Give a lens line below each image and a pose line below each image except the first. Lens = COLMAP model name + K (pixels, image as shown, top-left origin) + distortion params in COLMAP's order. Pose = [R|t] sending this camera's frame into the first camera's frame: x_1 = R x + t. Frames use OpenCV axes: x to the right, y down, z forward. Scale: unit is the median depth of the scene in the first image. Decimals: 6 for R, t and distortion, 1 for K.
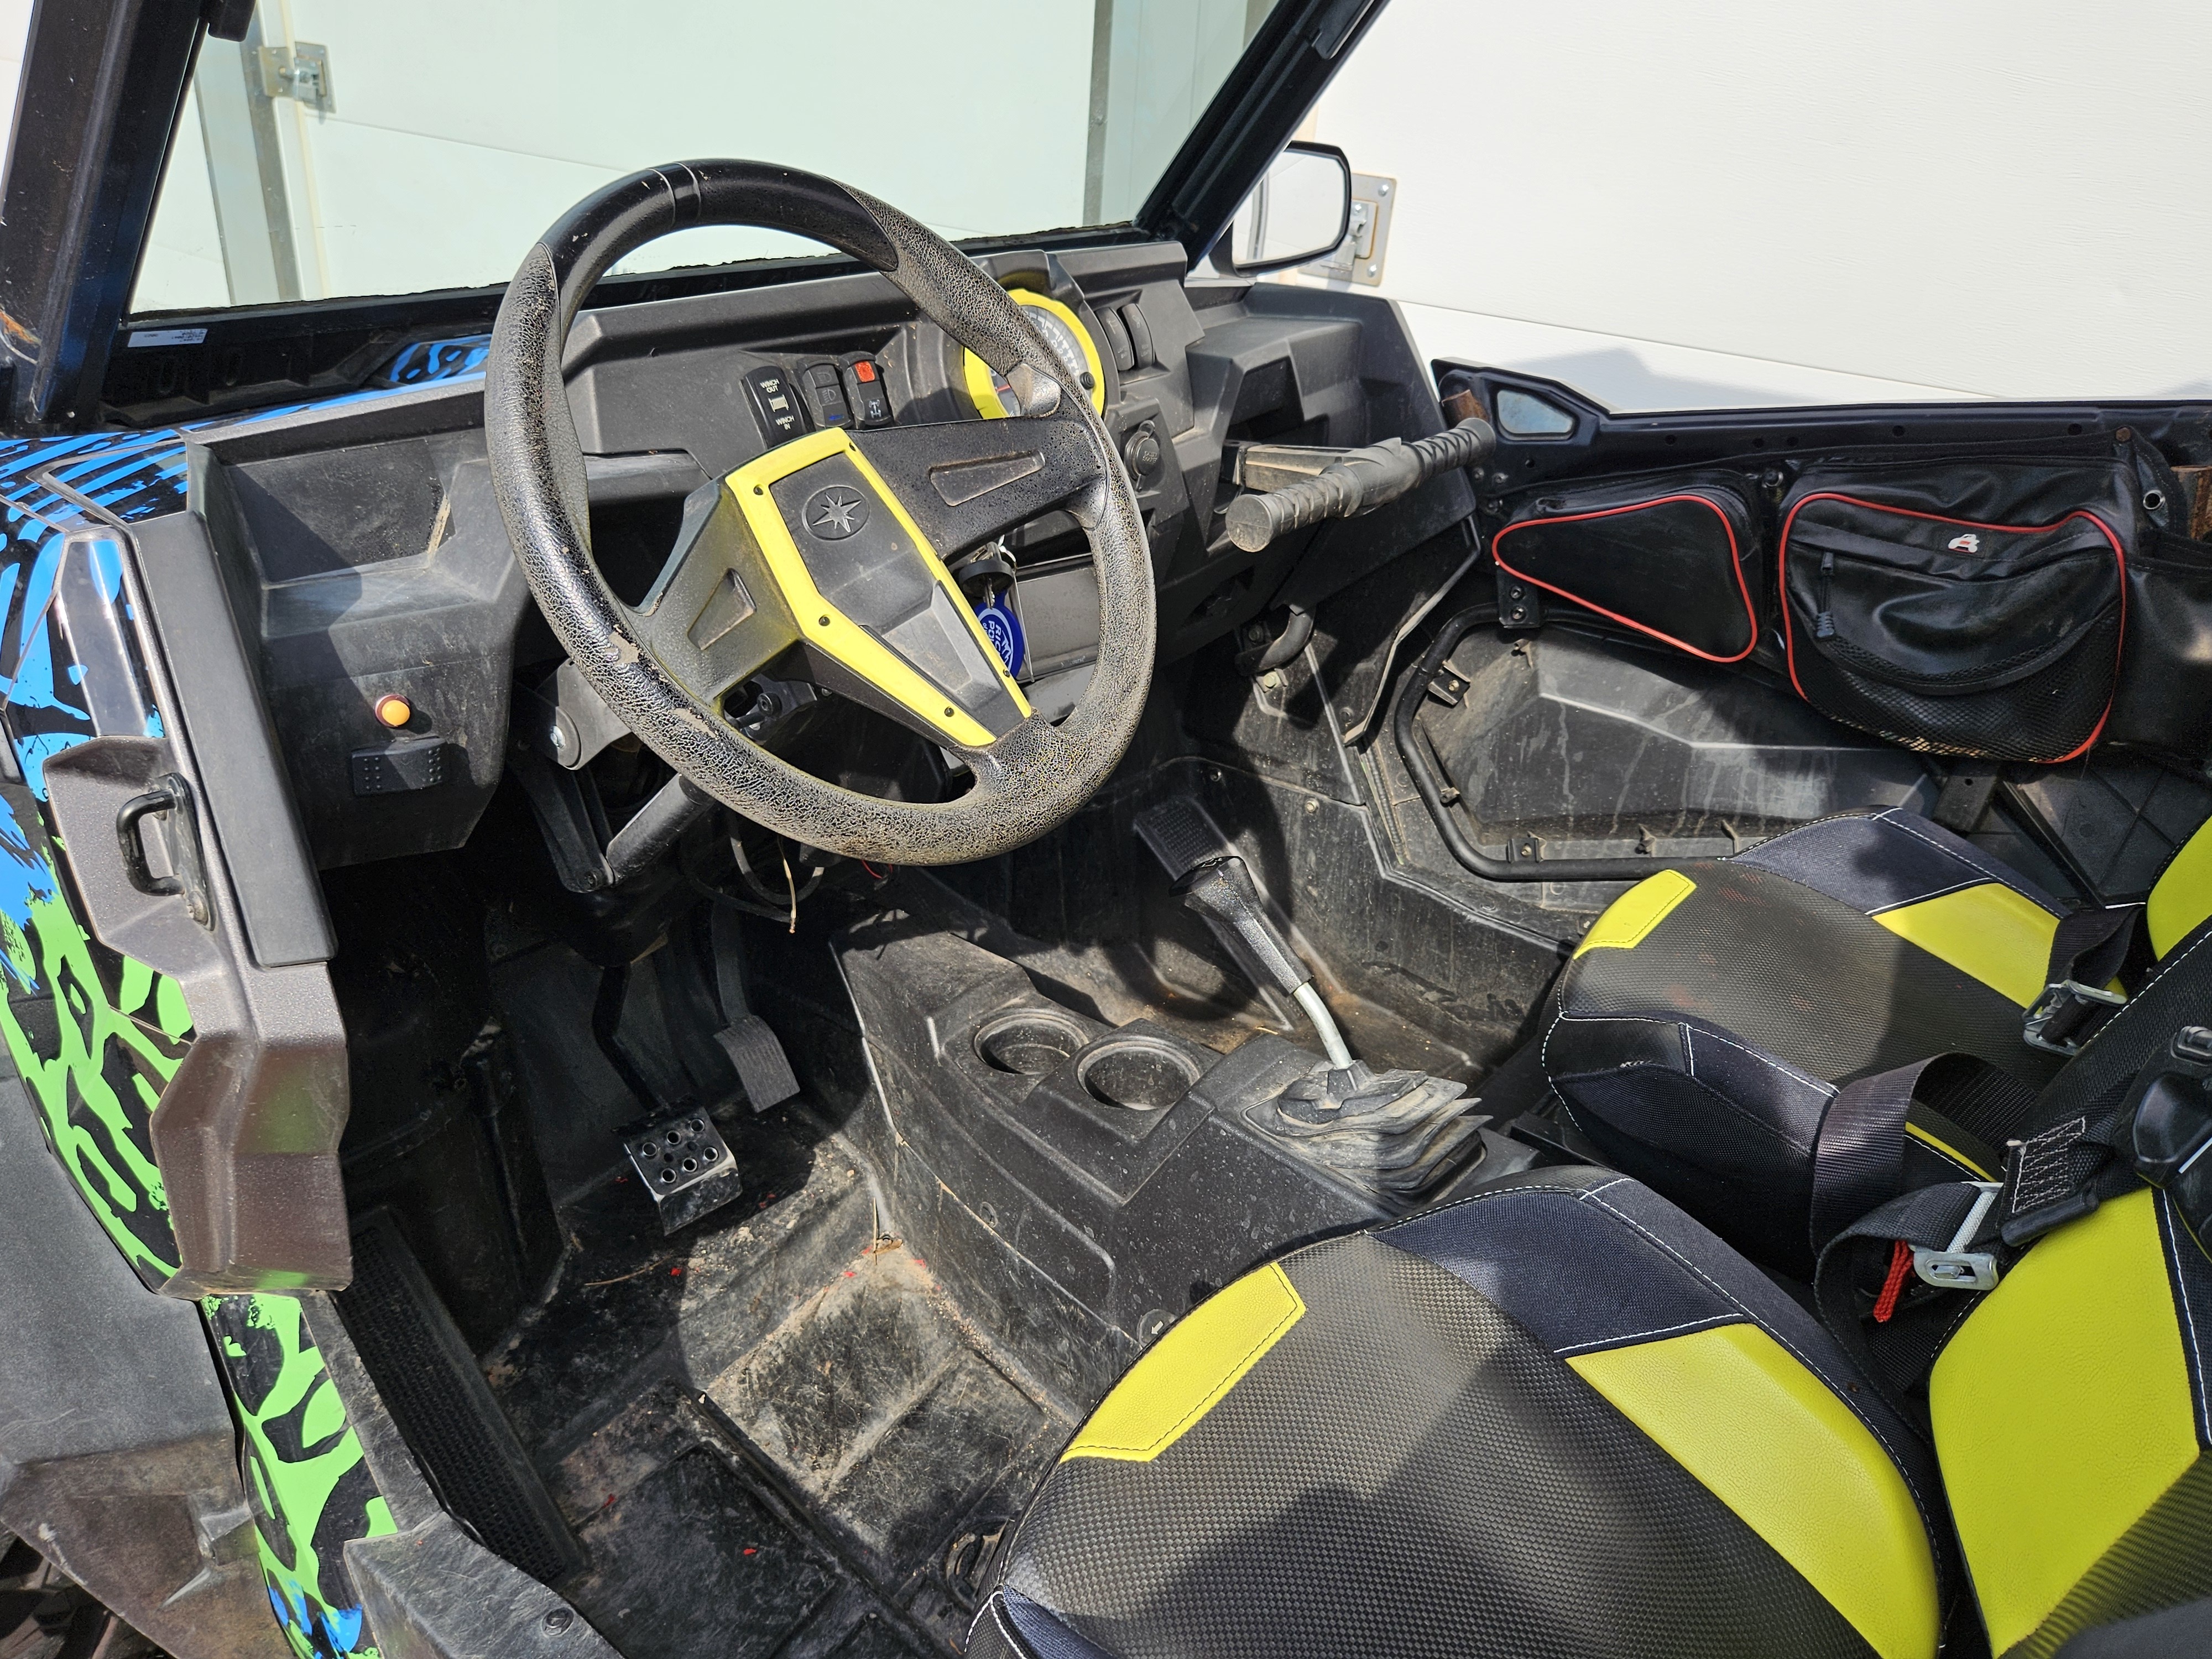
lens RADIAL K [[1719.3, 0, 1106.0], [0, 1719.3, 829.5], [0, 0, 1]] dist [0.028267, -0.003619]
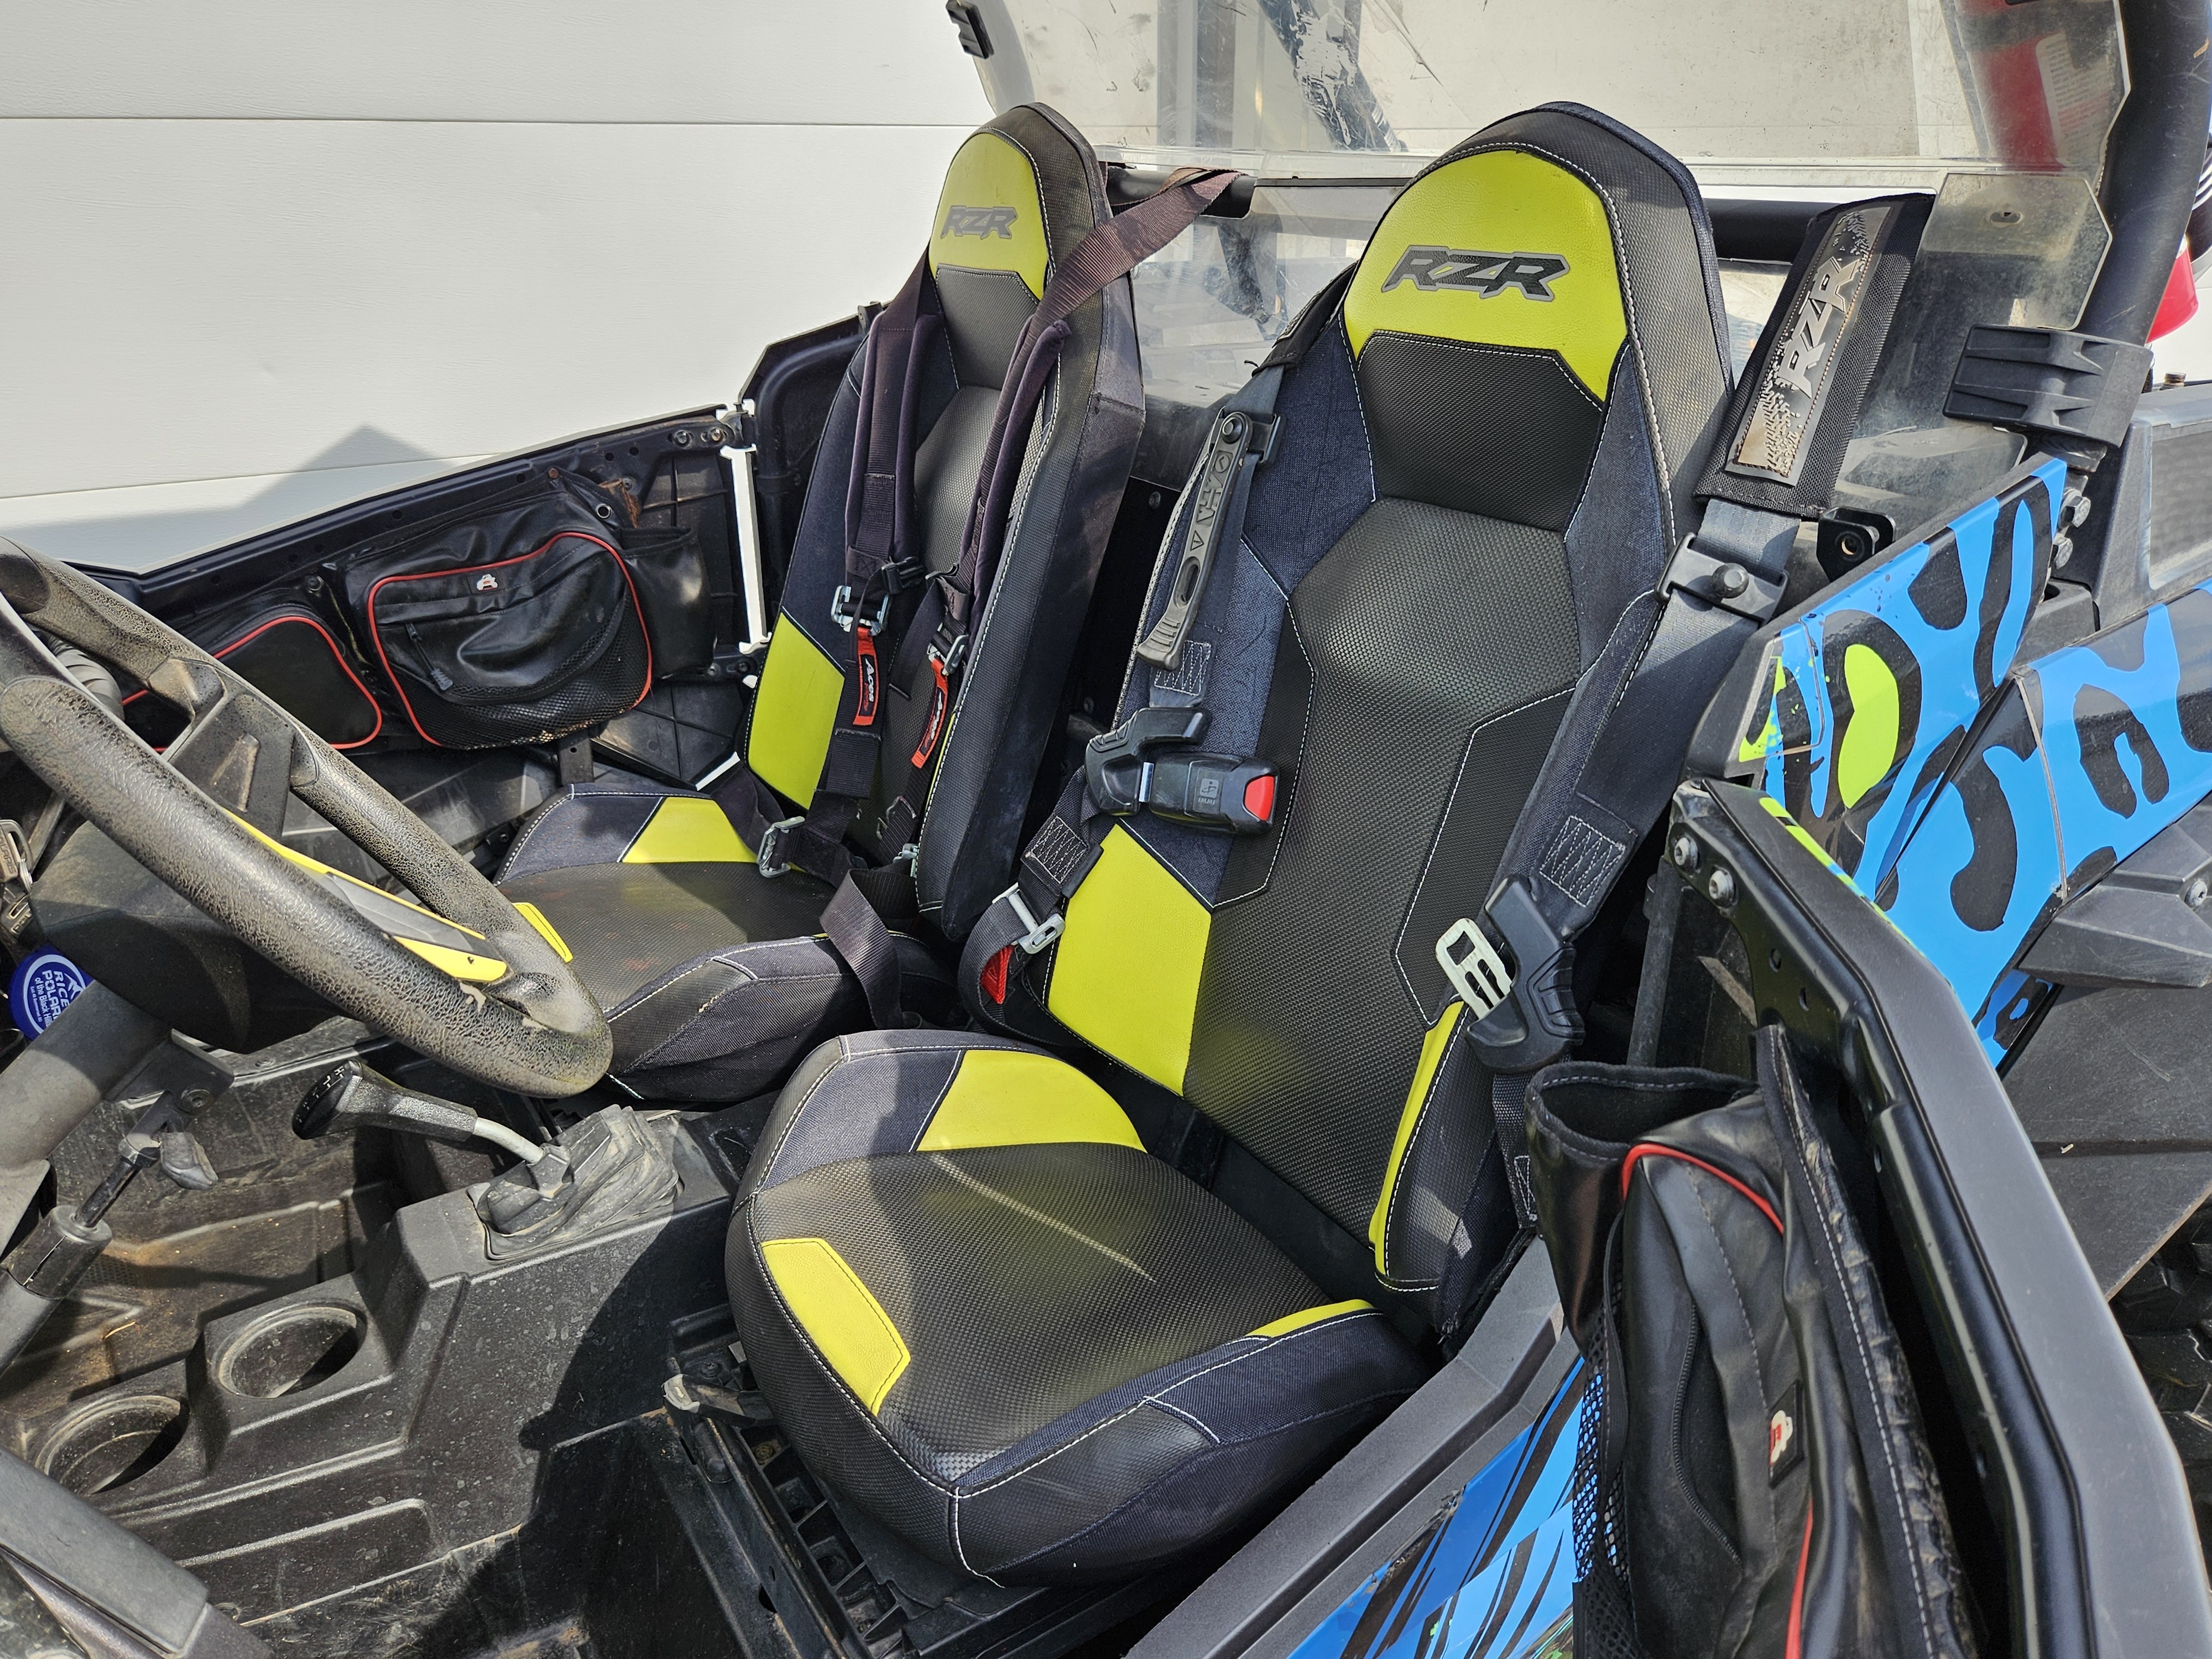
lens RADIAL K [[1866.2, 0, 1106.0], [0, 1866.2, 829.5], [0, 0, 1]] dist [0.068400, -0.001460]
pose [[0.235636, -0.403302, 0.884208, -0.680530], [0.420320, 0.862624, 0.281445, -0.206193], [-0.876246, 0.305331, 0.372781, 0.149518]]
